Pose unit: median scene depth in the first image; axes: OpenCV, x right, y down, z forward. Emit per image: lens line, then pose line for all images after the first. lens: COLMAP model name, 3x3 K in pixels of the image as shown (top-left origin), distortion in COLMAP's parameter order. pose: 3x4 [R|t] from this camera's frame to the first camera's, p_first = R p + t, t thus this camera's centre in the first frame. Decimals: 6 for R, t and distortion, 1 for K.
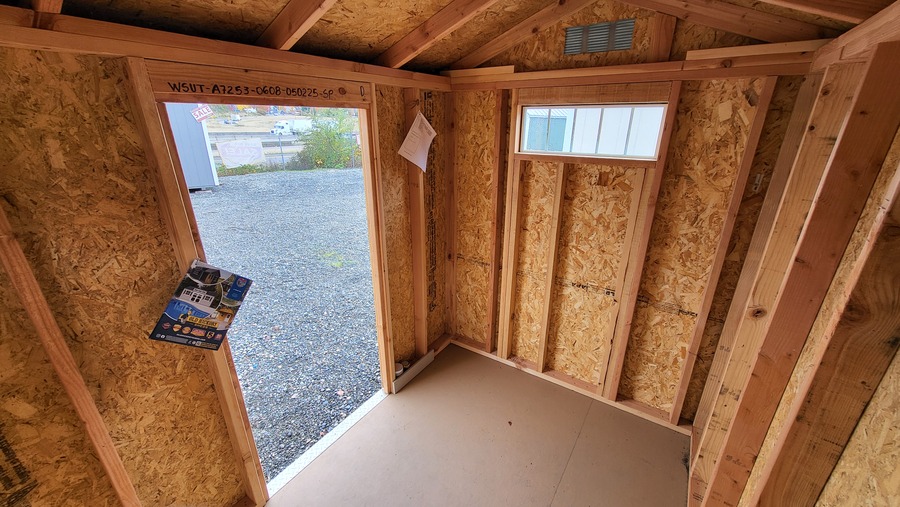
lens RADIAL K [[356.3, 0, 450.0], [0, 356.3, 253.5], [0, 0, 1]] dist [0.002728, -0.000229]
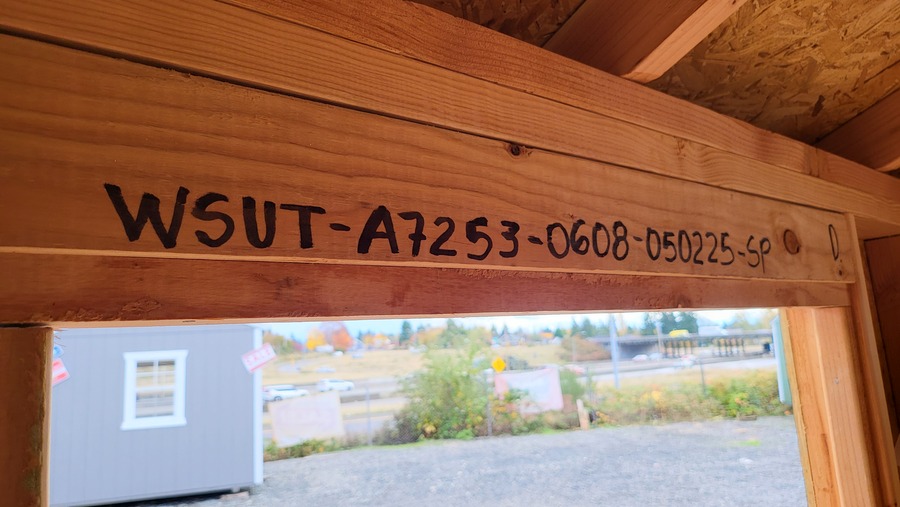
lens RADIAL K [[609.4, 0, 450.0], [0, 609.4, 253.5], [0, 0, 1]] dist [0.031012, -0.000657]
pose [[0.960440, -0.109180, -0.256191, -0.496944], [-0.029736, 0.874479, -0.484152, -0.283519], [0.276894, 0.472617, 0.836638, 0.698207]]
